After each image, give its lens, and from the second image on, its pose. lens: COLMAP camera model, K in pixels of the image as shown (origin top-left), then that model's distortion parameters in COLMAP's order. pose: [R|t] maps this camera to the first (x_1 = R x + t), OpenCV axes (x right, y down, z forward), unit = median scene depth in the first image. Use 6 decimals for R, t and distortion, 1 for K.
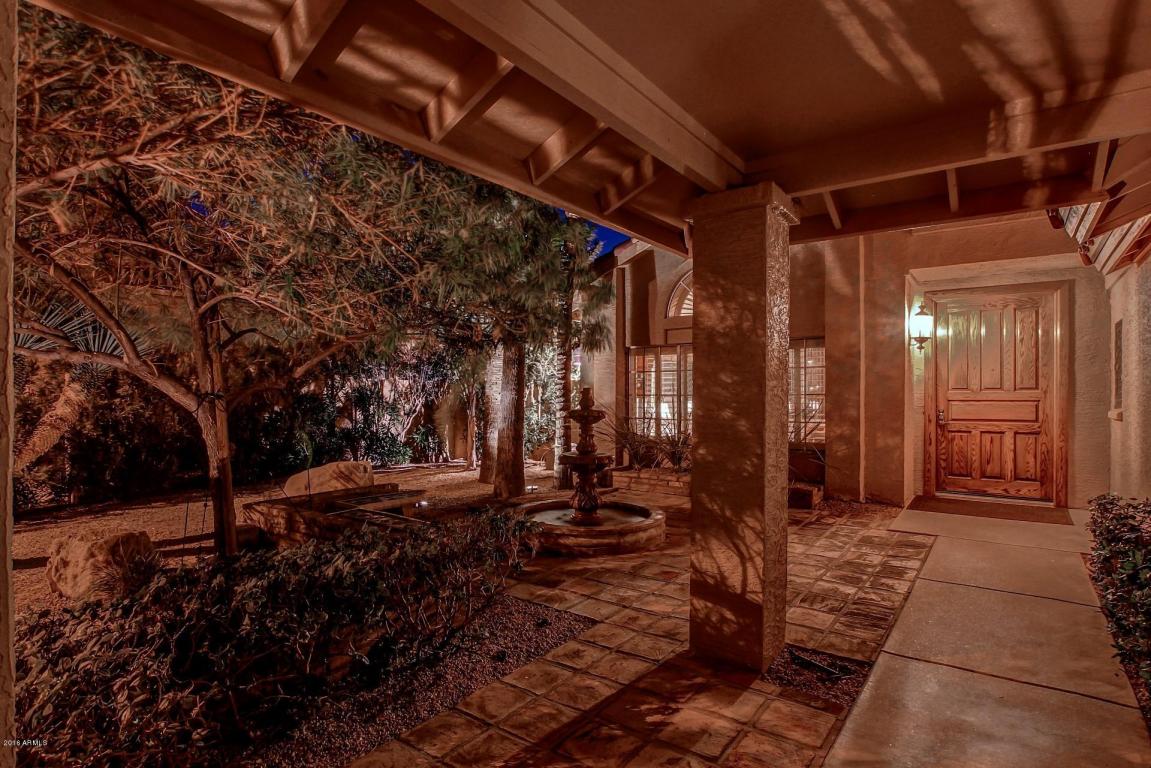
lens RADIAL K [[580.0, 0, 580.7], [0, 580.0, 388.6], [0, 0, 1]] dist [-0.019636, 0.000236]
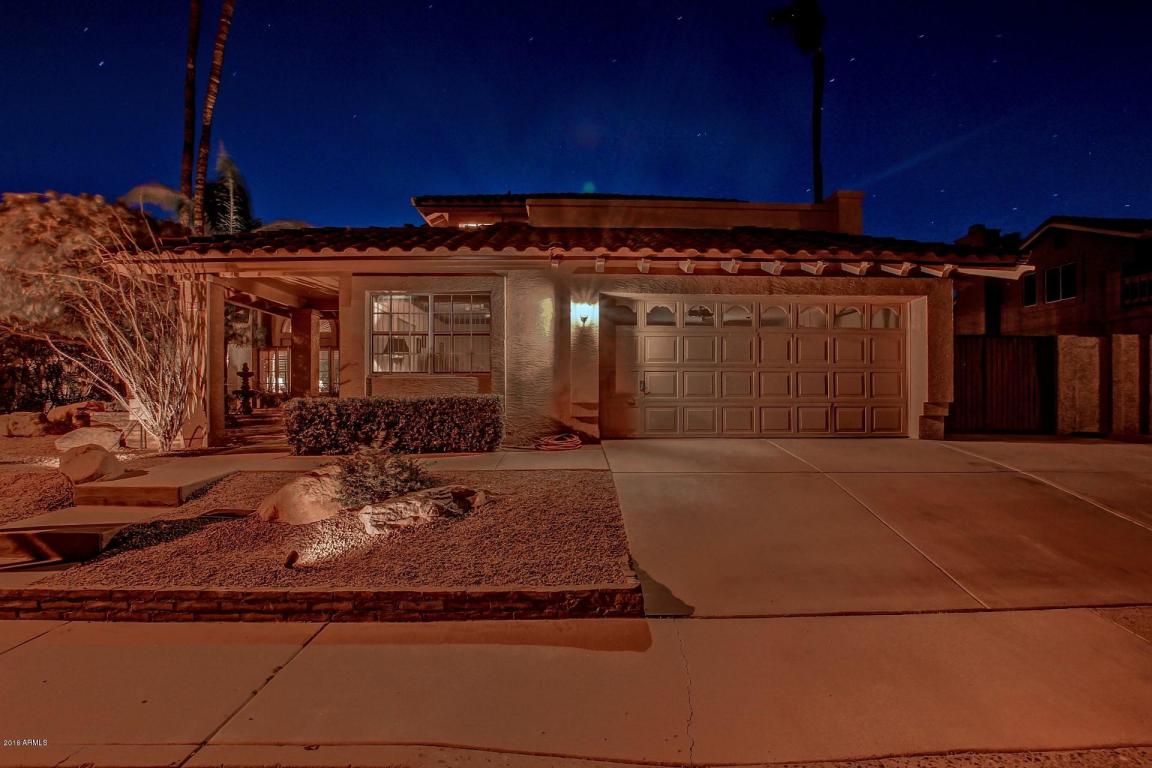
lens RADIAL K [[540.5, 0, 576.9], [0, 540.5, 391.2], [0, 0, 1]] dist [-0.029721, 0.000550]
pose [[0.791467, -0.001718, 0.611209, -0.181106], [0.000758, 0.999998, 0.001829, 0.079277], [-0.611211, -0.000984, 0.791467, -1.120770]]
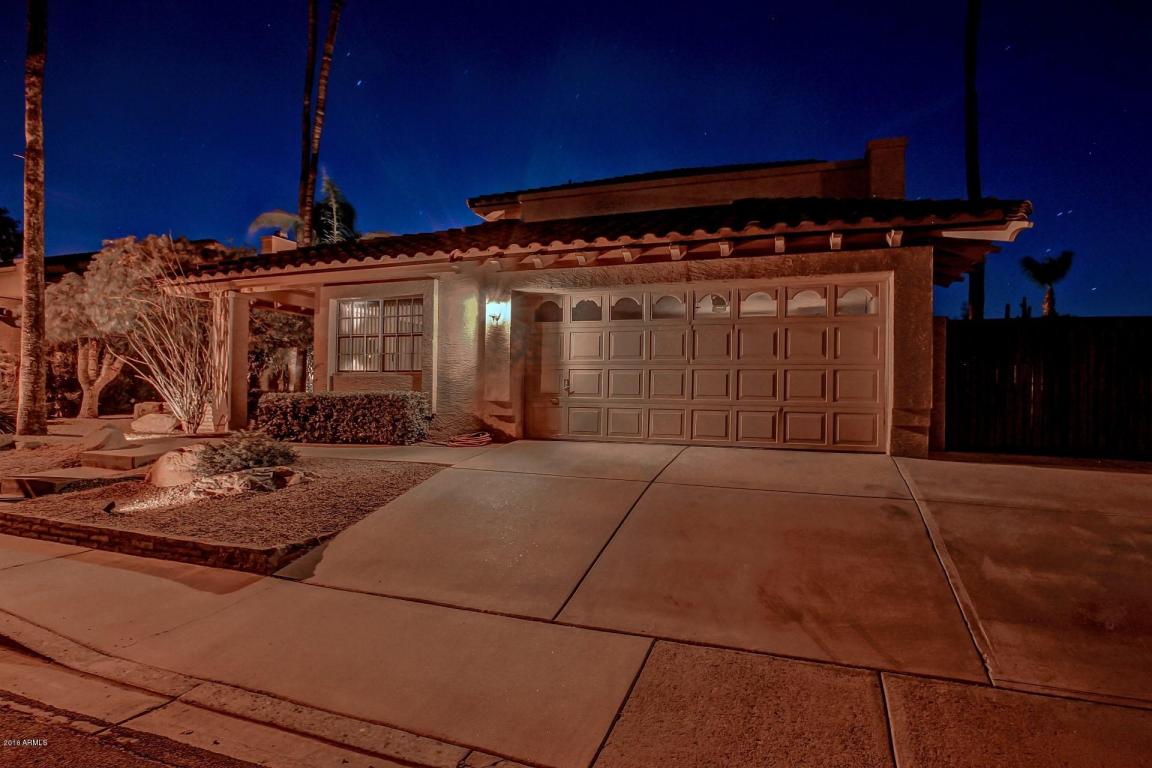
lens RADIAL K [[620.9, 0, 576.0], [0, 620.9, 384.0], [0, 0, 1]] dist [-0.020612, -0.000573]
pose [[0.964695, 0.013011, 0.263048, 0.258775], [-0.010565, 0.999887, -0.010713, 0.081414], [-0.263158, 0.007556, 0.964723, -1.465562]]
